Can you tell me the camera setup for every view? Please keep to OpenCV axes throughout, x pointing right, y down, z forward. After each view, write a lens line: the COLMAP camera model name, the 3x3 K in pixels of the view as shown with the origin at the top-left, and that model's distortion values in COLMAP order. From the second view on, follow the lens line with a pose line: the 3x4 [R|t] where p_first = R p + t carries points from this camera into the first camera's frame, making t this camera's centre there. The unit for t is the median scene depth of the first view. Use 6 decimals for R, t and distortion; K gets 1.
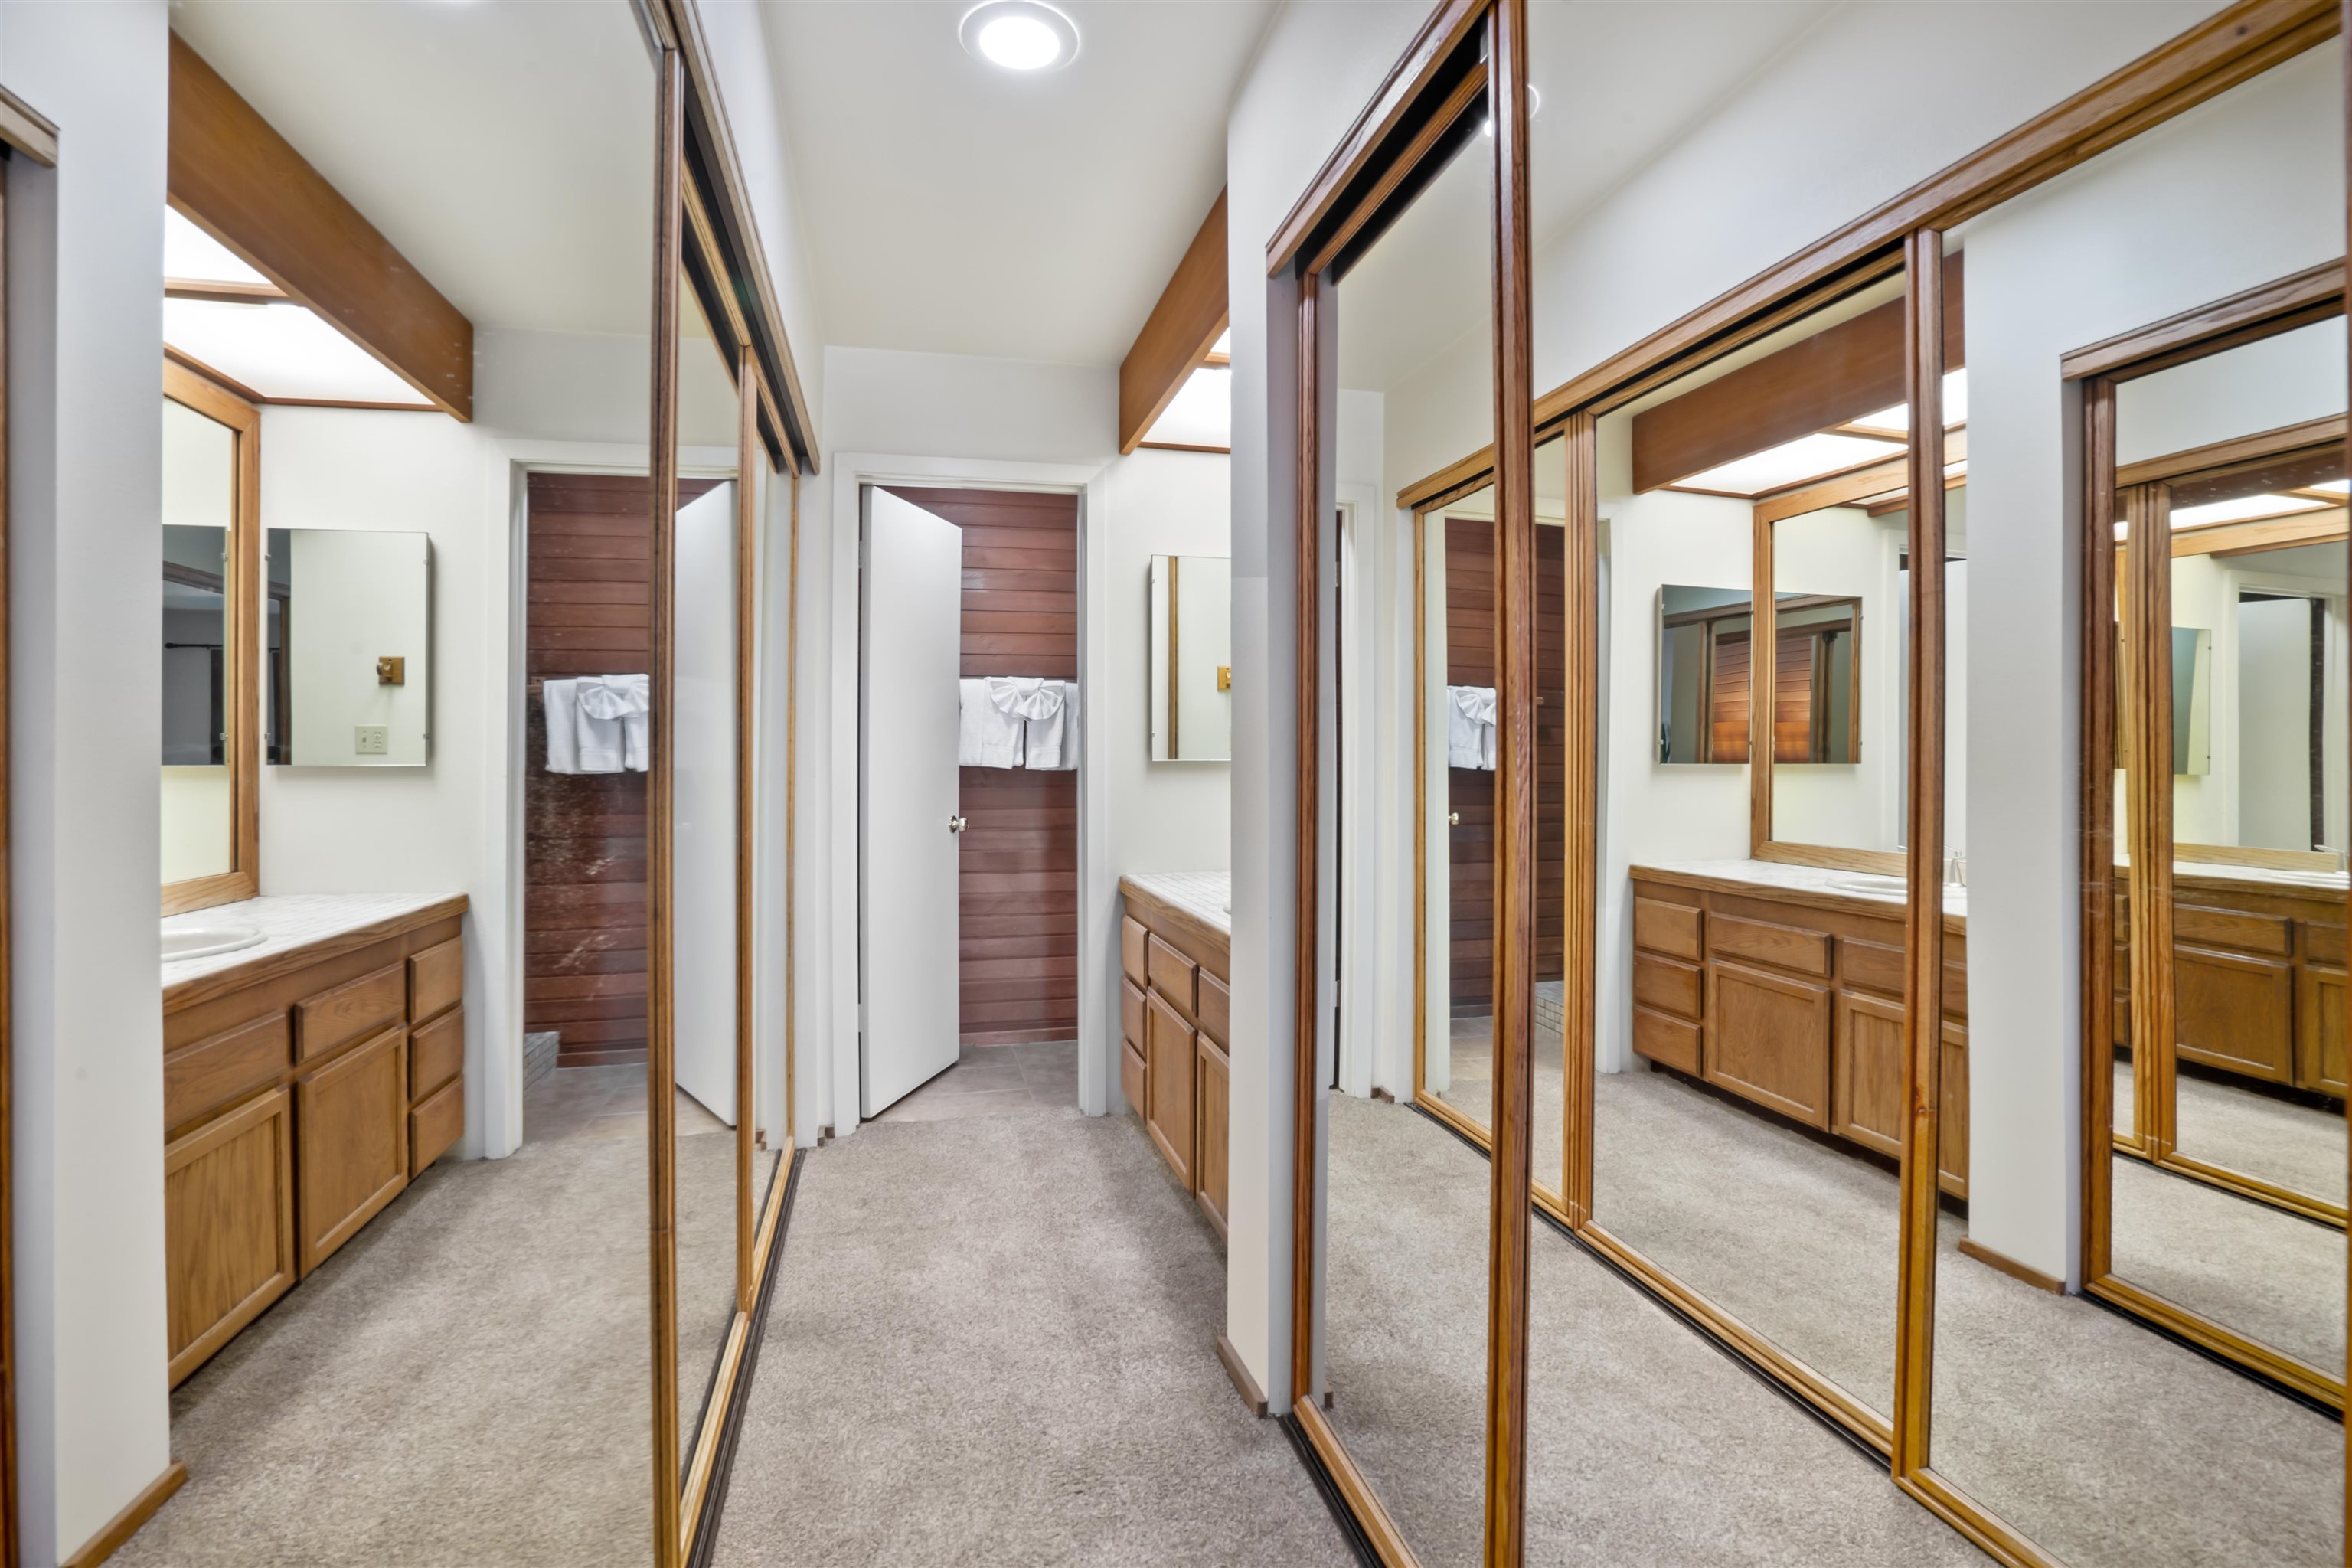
lens RADIAL K [[1069.4, 0, 1167.1], [0, 1069.4, 765.3], [0, 0, 1]] dist [-0.010949, 0.007932]
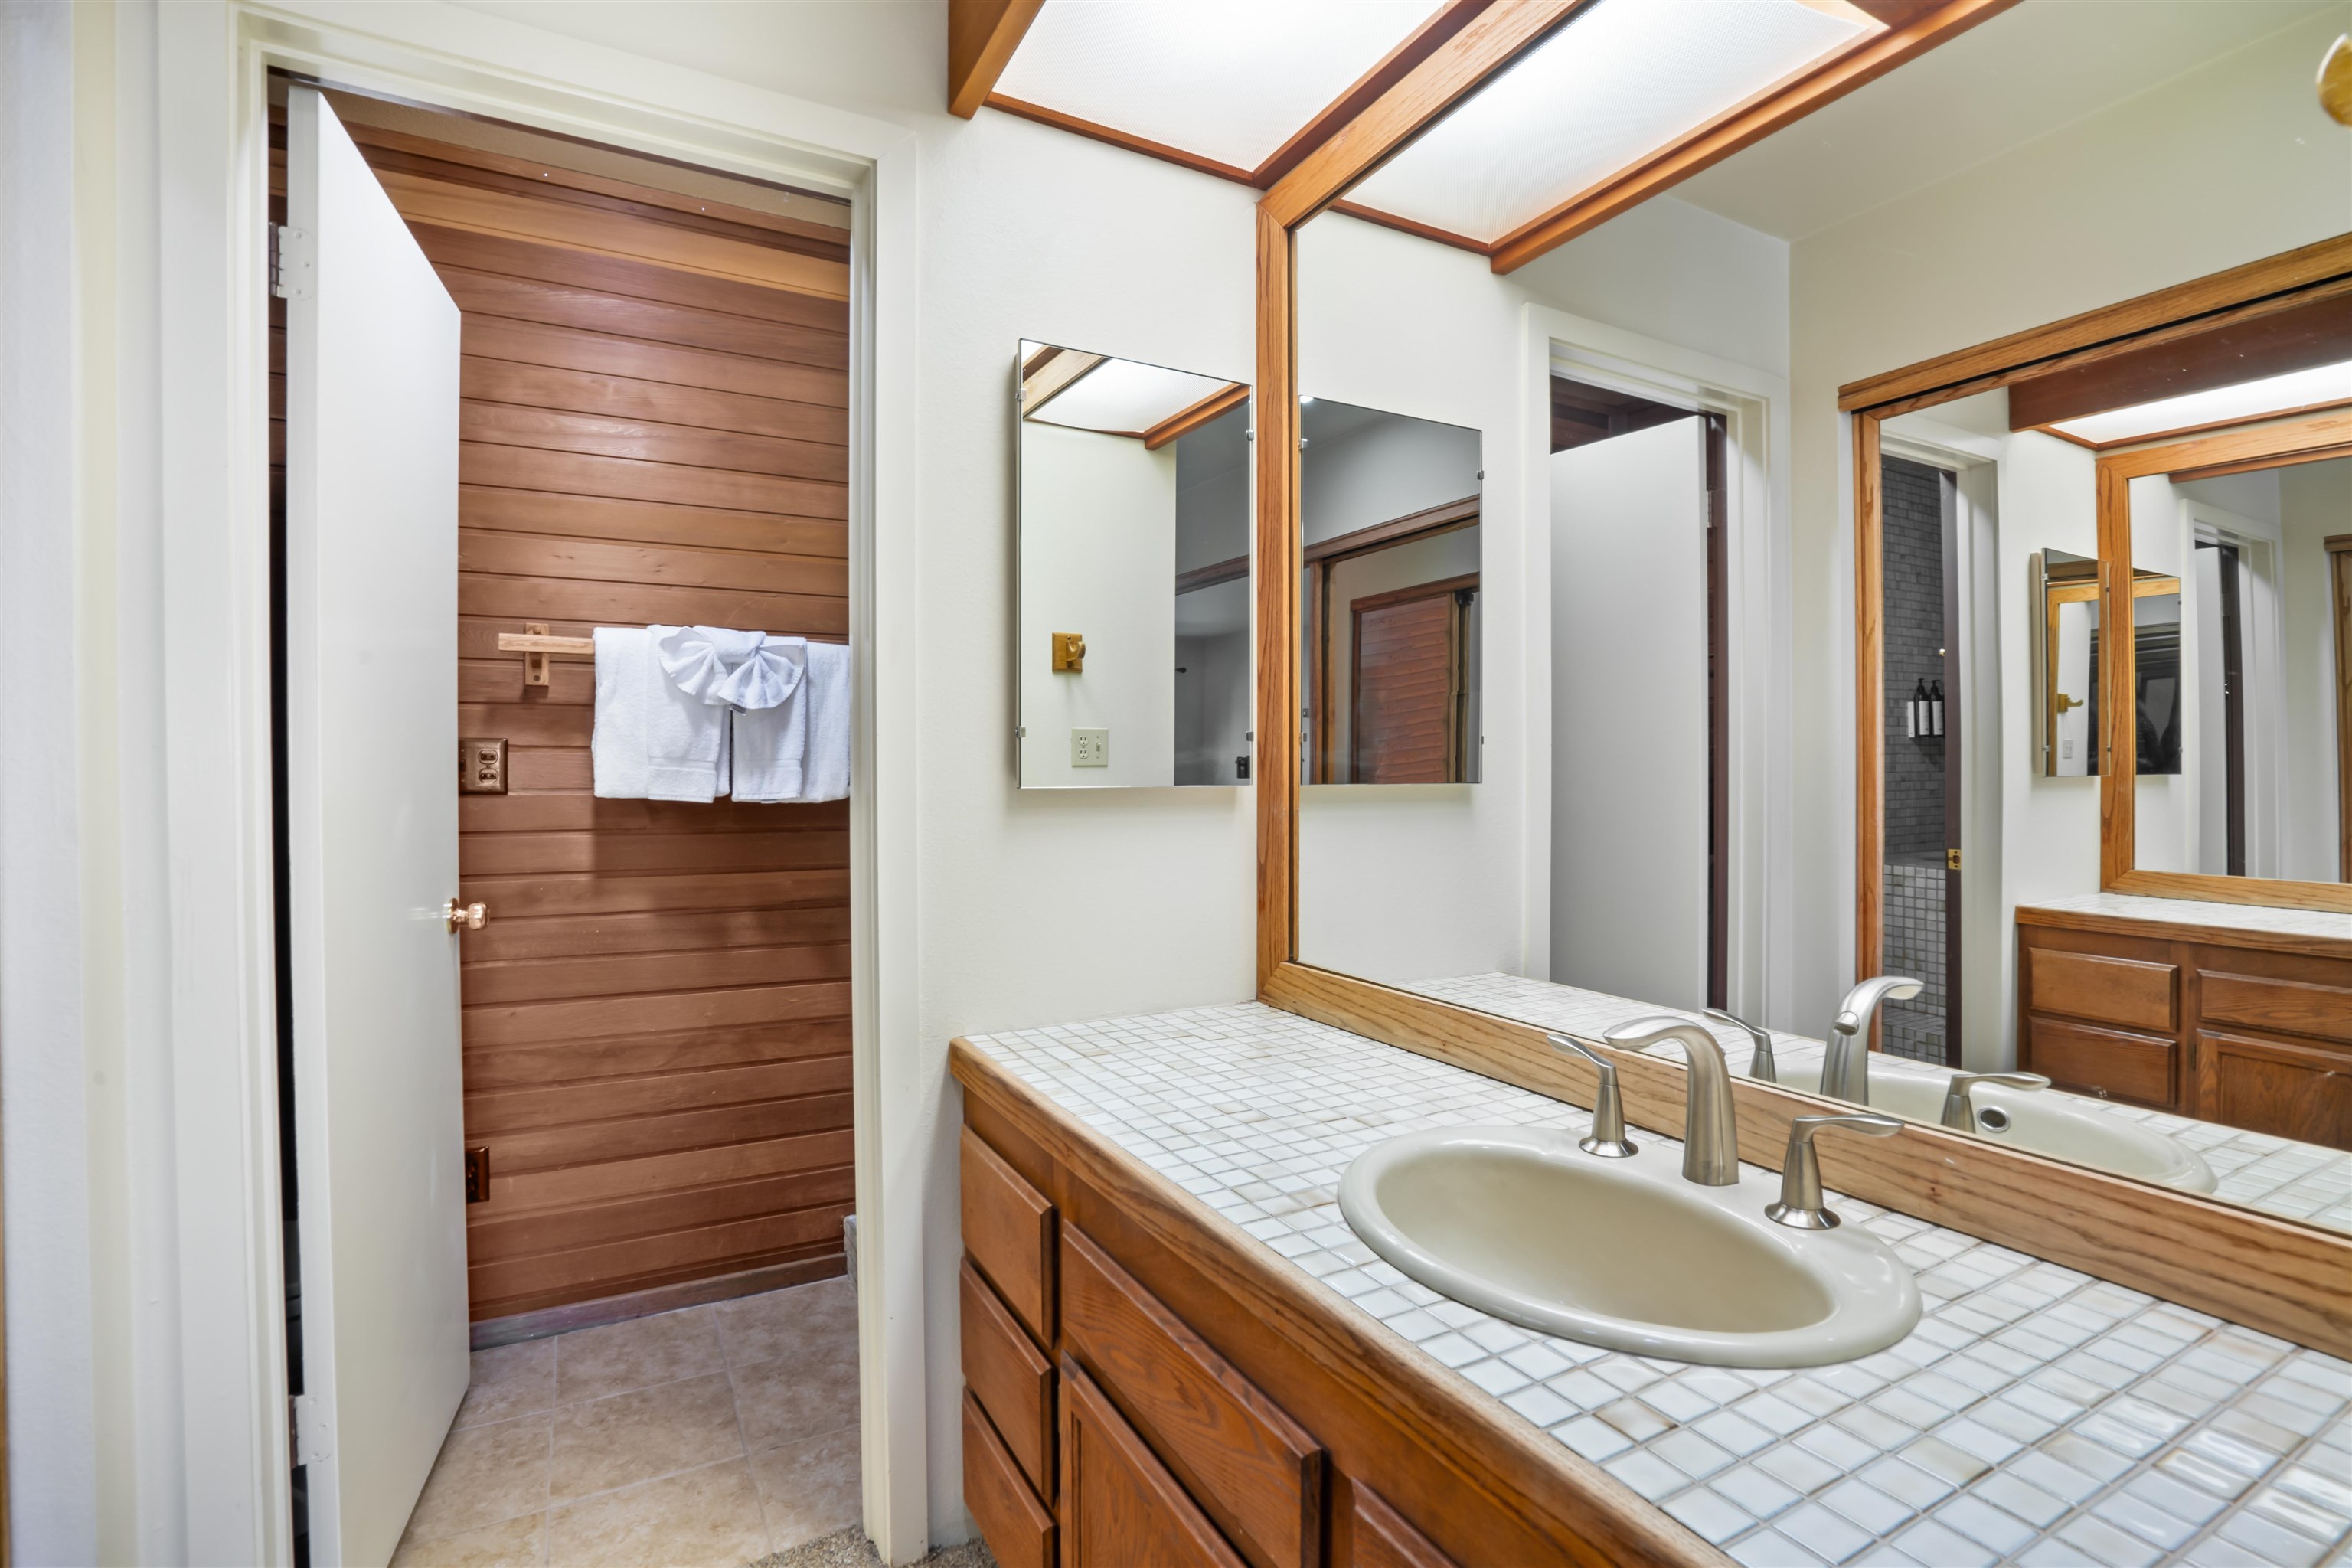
lens RADIAL K [[1086.2, 0, 1180.6], [0, 1086.2, 796.9], [0, 0, 1]] dist [-0.059544, 0.008221]
pose [[0.968109, -0.006287, 0.250450, -0.053790], [0.006210, 0.999980, 0.001099, 0.001805], [-0.250452, 0.000491, 0.968129, 0.454823]]
